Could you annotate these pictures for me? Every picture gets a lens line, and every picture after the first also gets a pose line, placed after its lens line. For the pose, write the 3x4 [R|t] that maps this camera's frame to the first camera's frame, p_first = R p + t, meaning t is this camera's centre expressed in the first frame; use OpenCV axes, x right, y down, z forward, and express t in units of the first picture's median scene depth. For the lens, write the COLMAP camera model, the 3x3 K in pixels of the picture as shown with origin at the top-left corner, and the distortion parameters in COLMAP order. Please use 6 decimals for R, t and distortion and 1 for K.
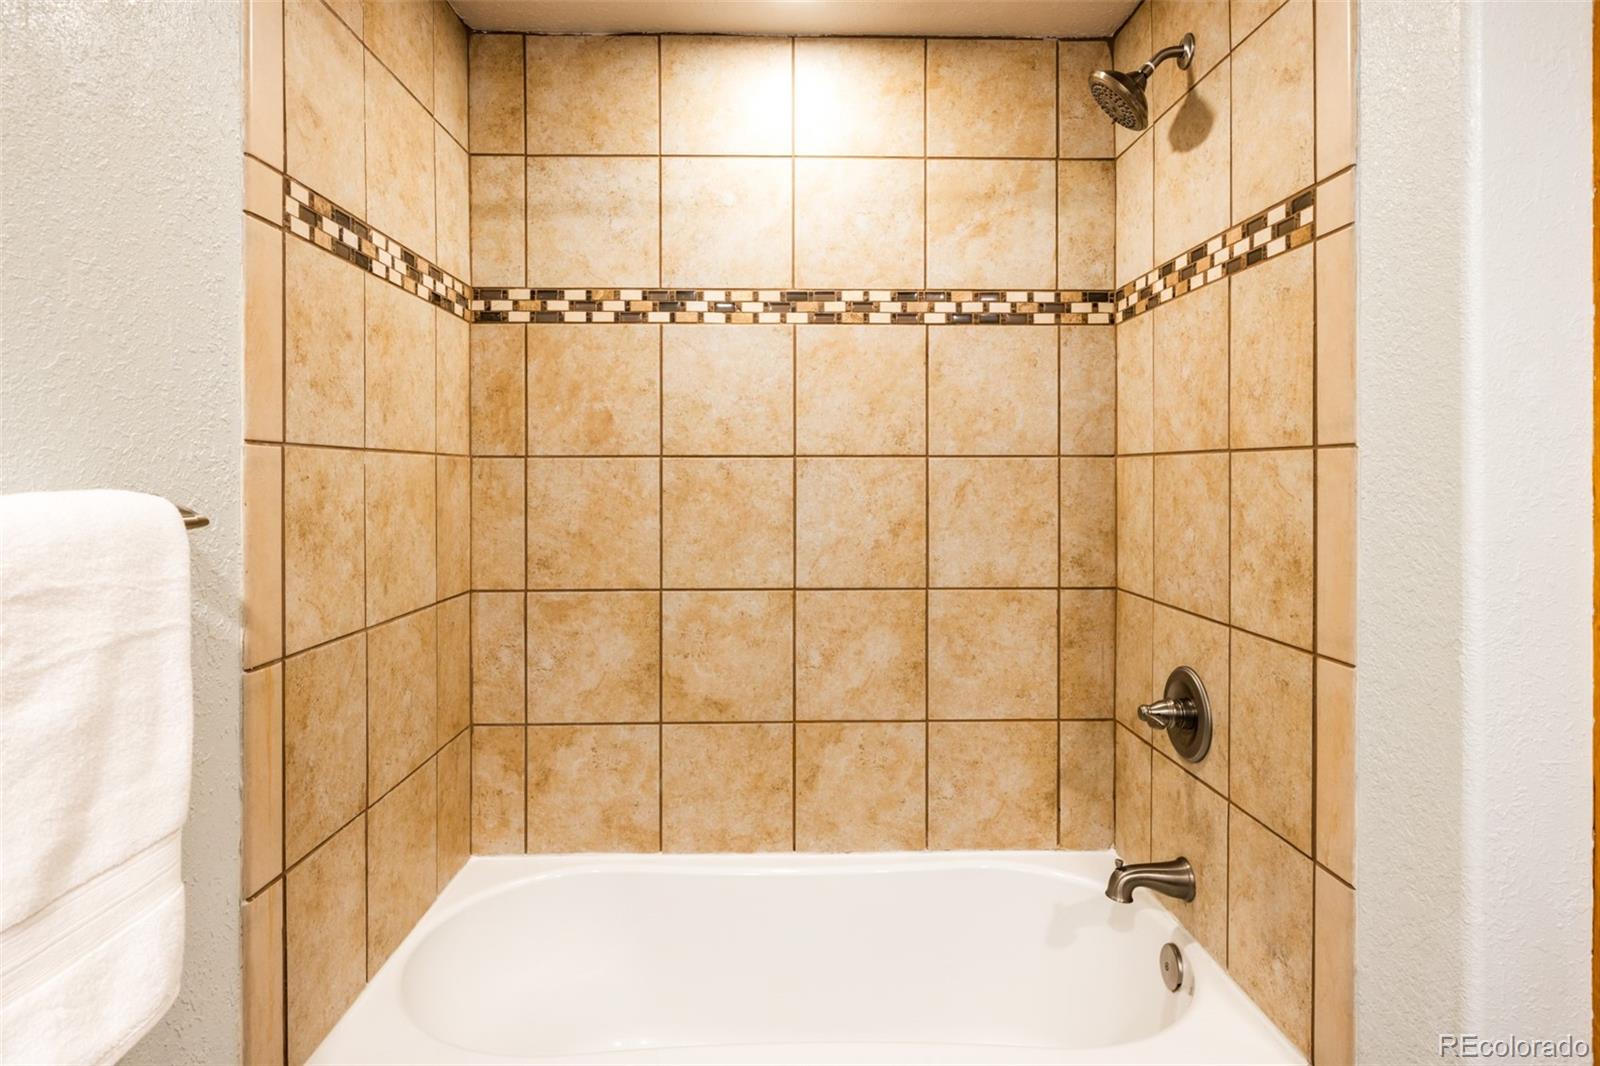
lens RADIAL K [[877.8, 0, 799.1], [0, 877.8, 482.3], [0, 0, 1]] dist [0.000465, 0.000238]
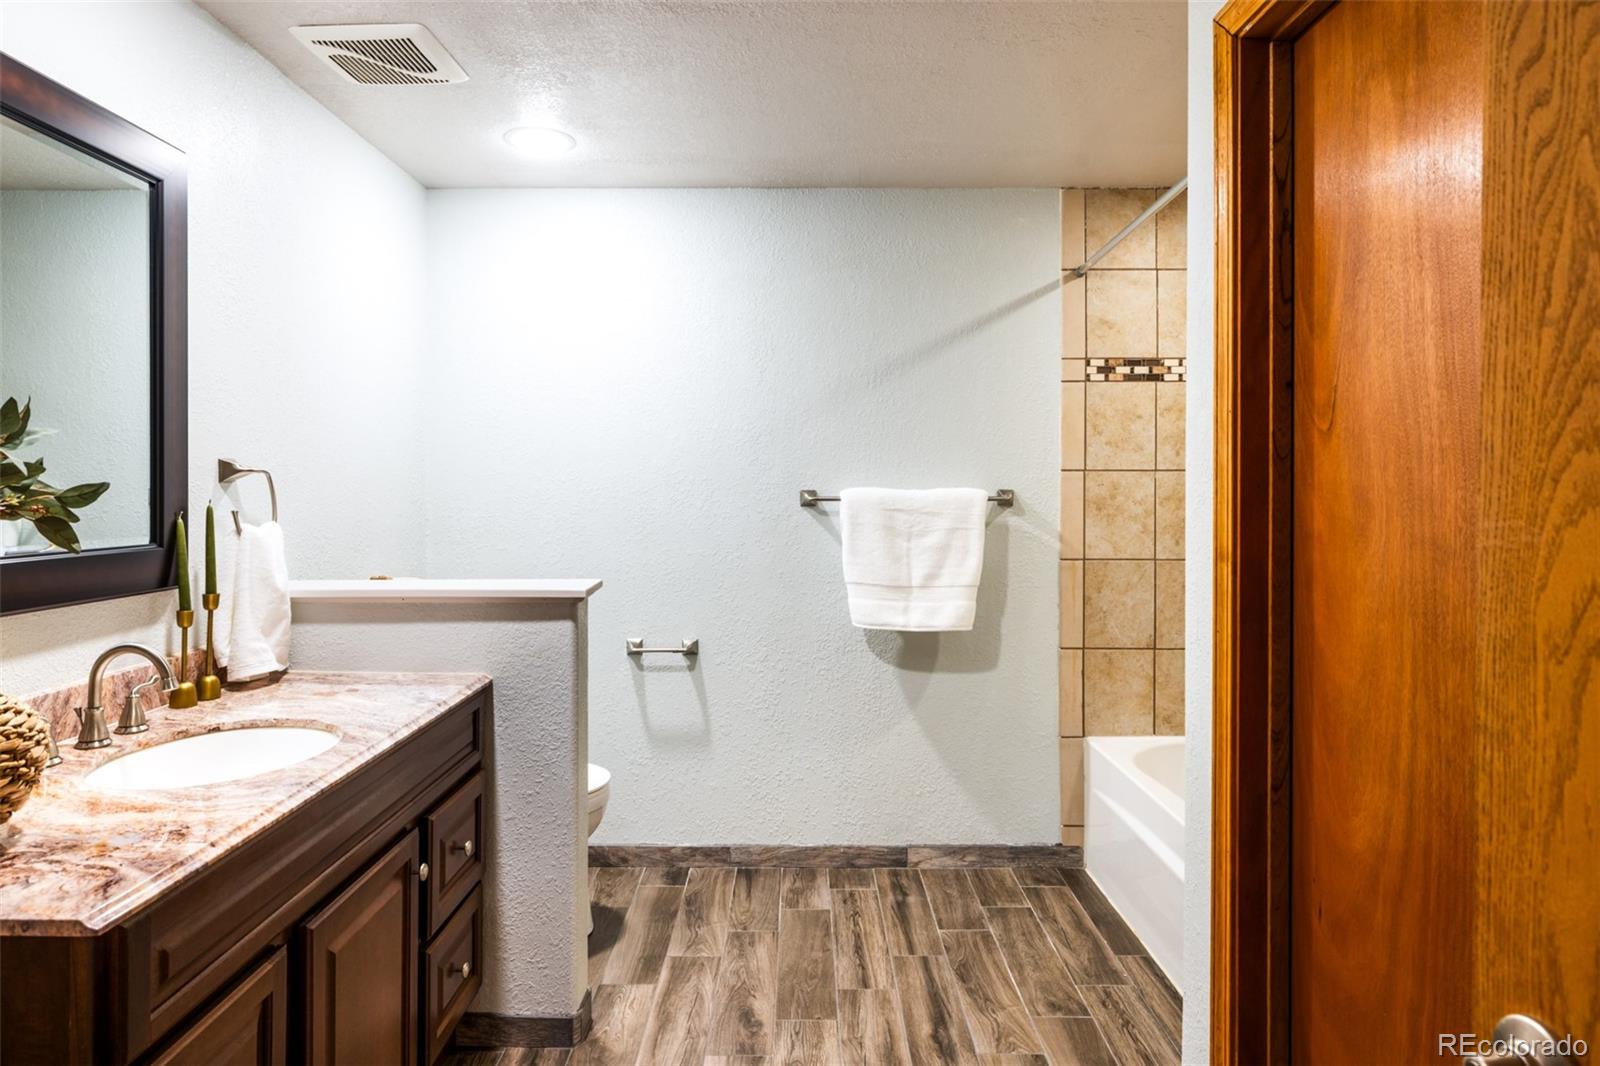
lens RADIAL K [[957.5, 0, 792.5], [0, 957.5, 497.2], [0, 0, 1]] dist [0.000242, -0.001192]
pose [[-0.030286, 0.004979, -0.999529, 2.217723], [-0.003710, 0.999980, 0.005093, 0.020551], [0.999534, 0.003863, -0.030267, 0.297968]]
